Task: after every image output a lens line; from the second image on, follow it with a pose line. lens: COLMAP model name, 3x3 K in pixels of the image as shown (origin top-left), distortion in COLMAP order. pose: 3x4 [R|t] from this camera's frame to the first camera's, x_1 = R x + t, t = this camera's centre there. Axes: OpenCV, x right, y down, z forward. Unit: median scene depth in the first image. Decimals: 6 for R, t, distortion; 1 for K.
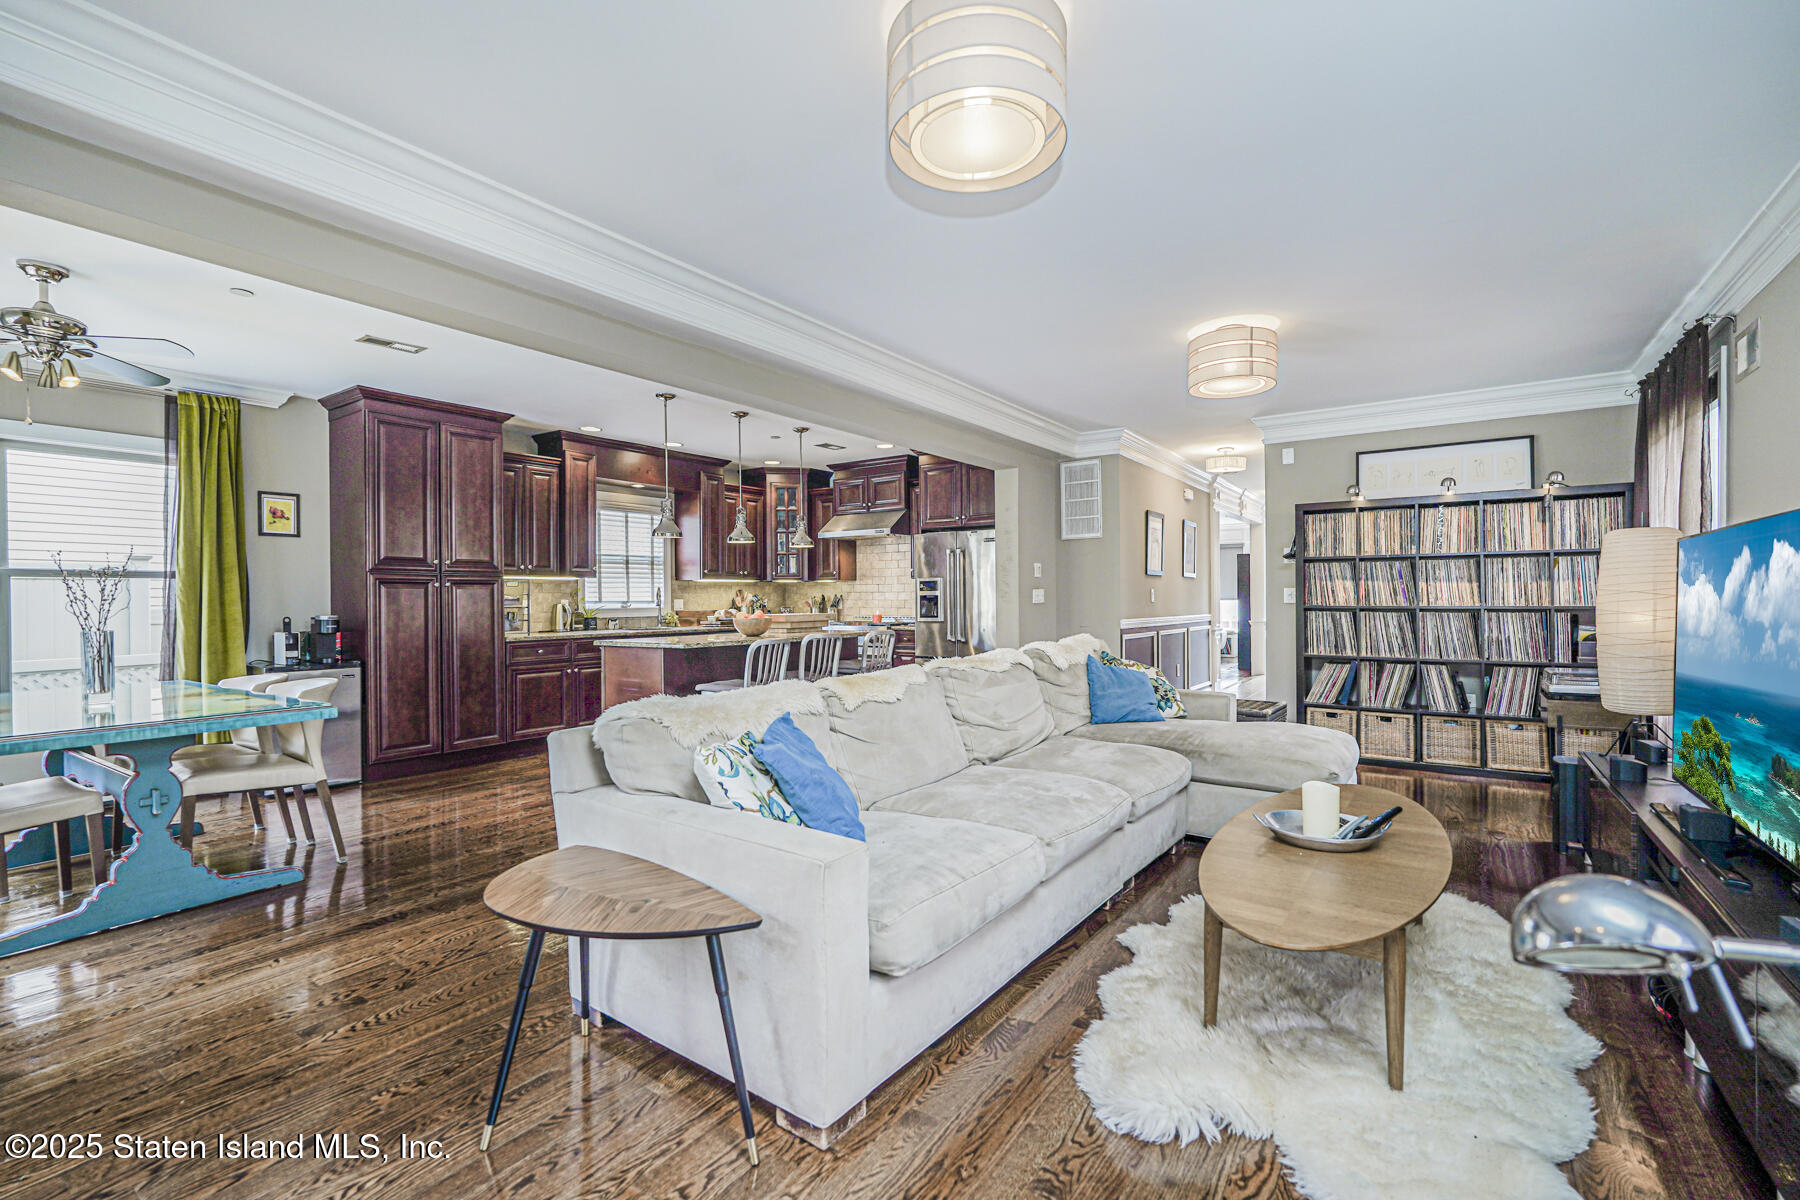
lens RADIAL K [[792.1, 0, 900.0], [0, 792.1, 600.0], [0, 0, 1]] dist [-0.018841, 0.011493]
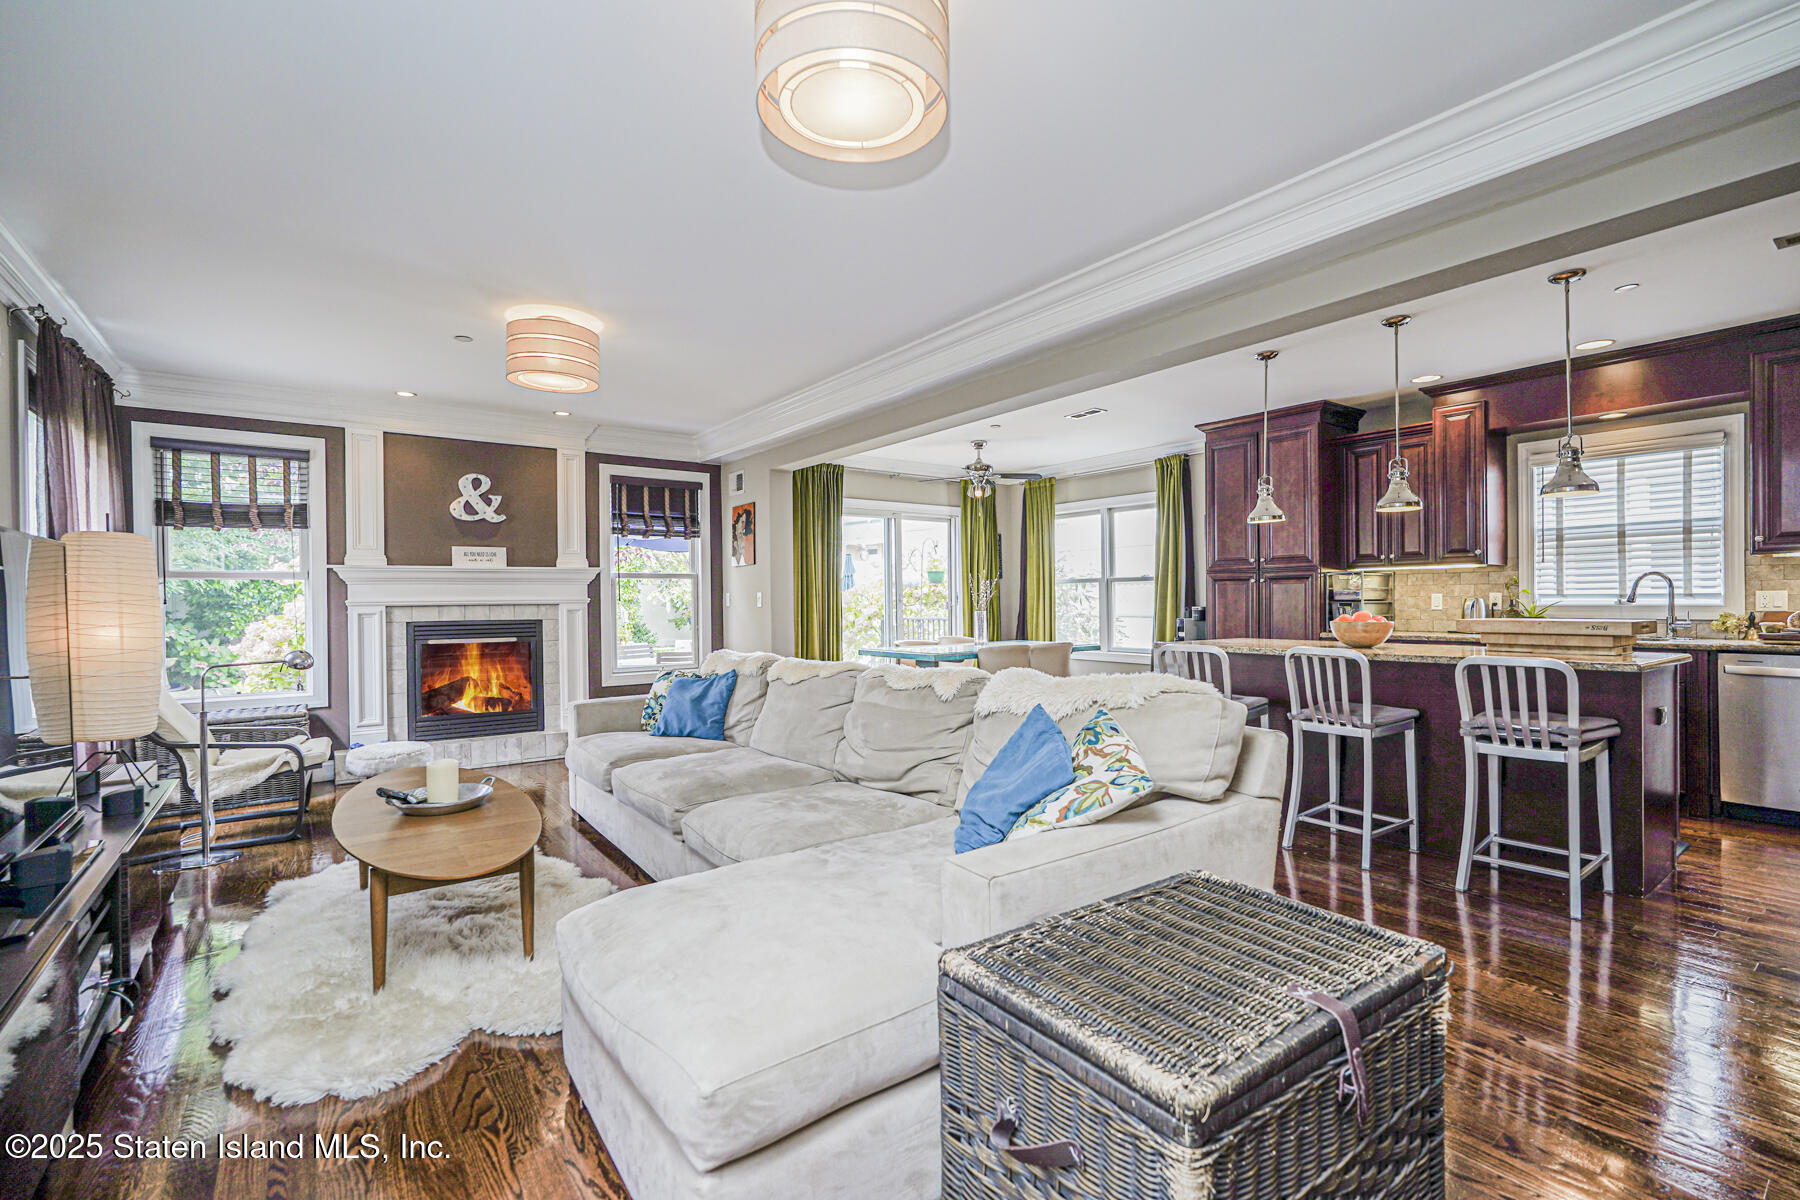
lens RADIAL K [[792.1, 0, 900.0], [0, 792.1, 600.0], [0, 0, 1]] dist [-0.018841, 0.011493]
pose [[-0.320955, 0.009418, -0.947048, 0.493591], [0.007213, 0.999946, 0.007500, -0.003291], [0.947067, -0.004424, -0.321005, 0.694192]]
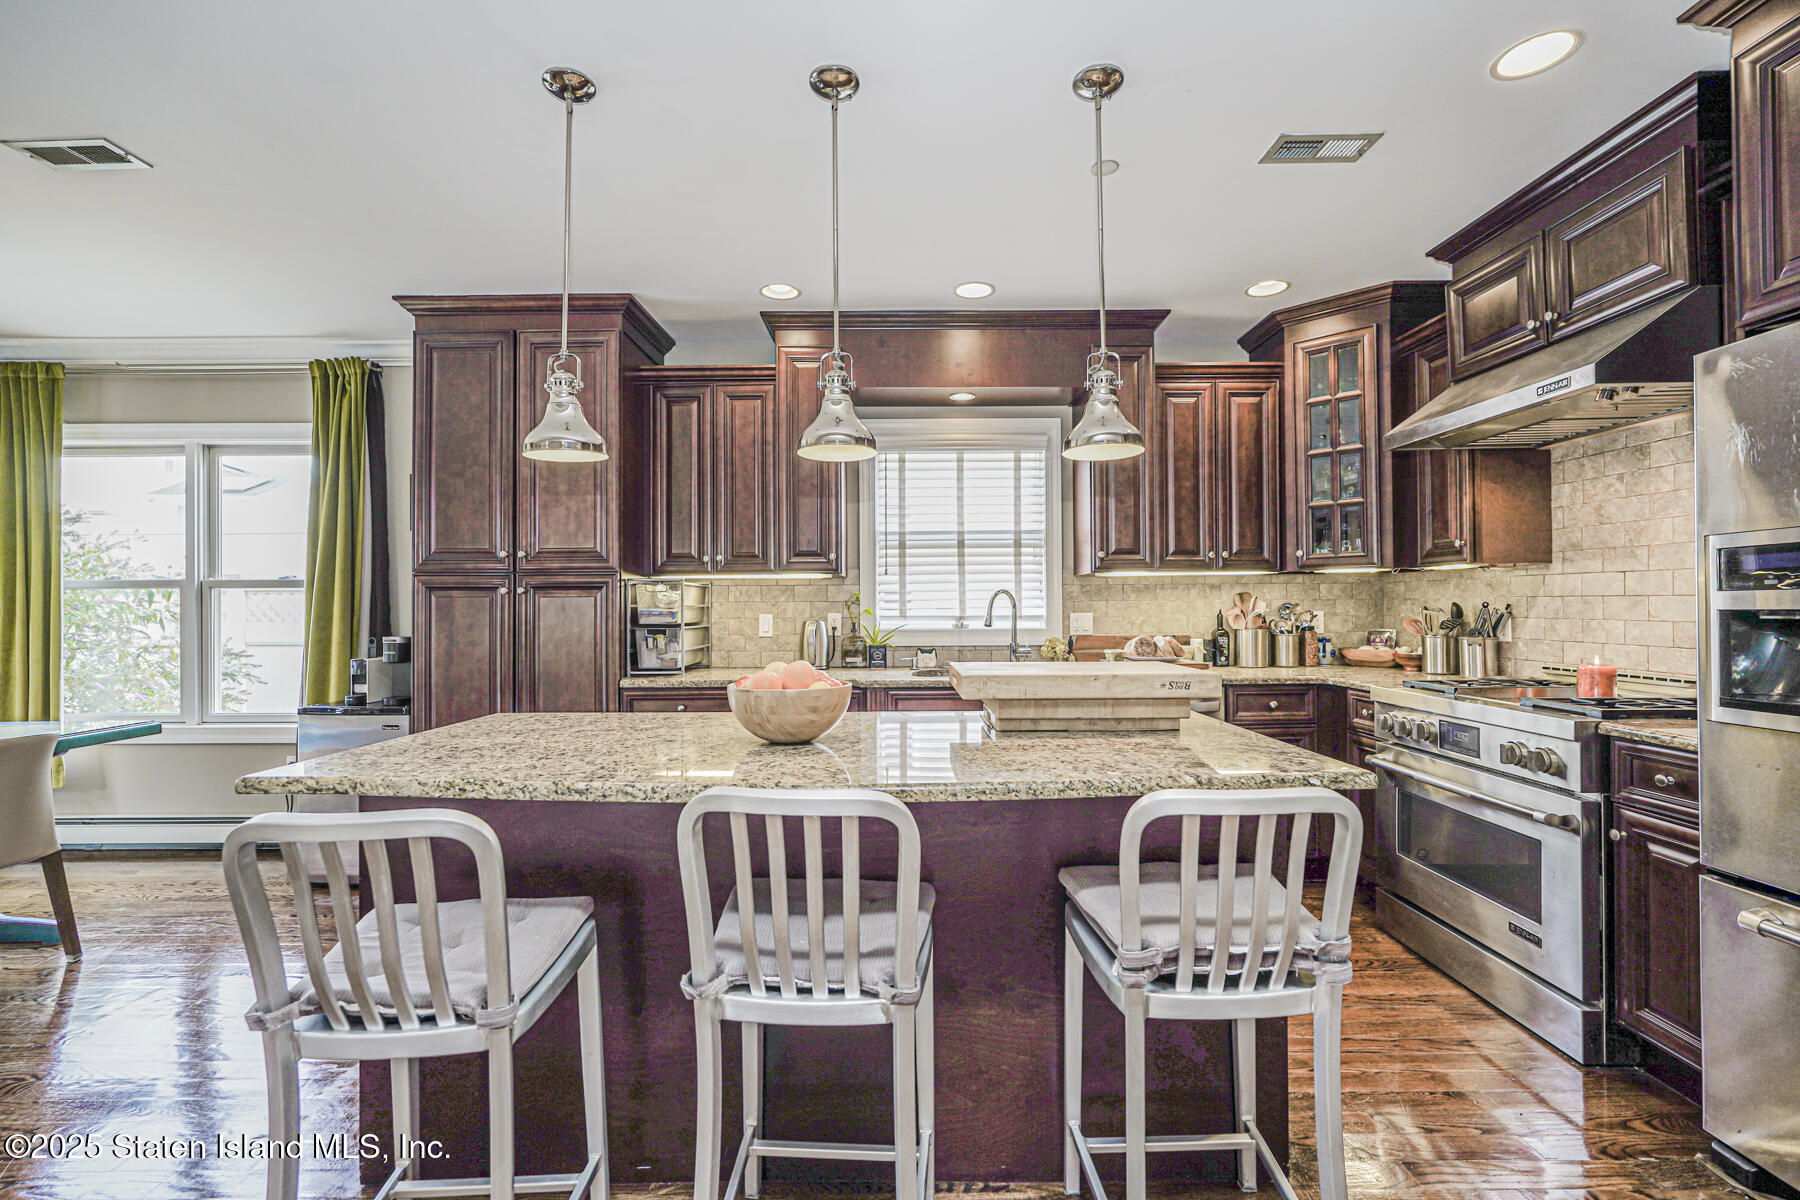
lens RADIAL K [[792.1, 0, 900.0], [0, 792.1, 600.0], [0, 0, 1]] dist [-0.018841, 0.011493]
pose [[0.567530, -0.003341, -0.823346, 0.083405], [-0.001093, 0.999988, -0.004811, -0.007386], [0.823352, 0.003630, 0.567519, 0.708204]]
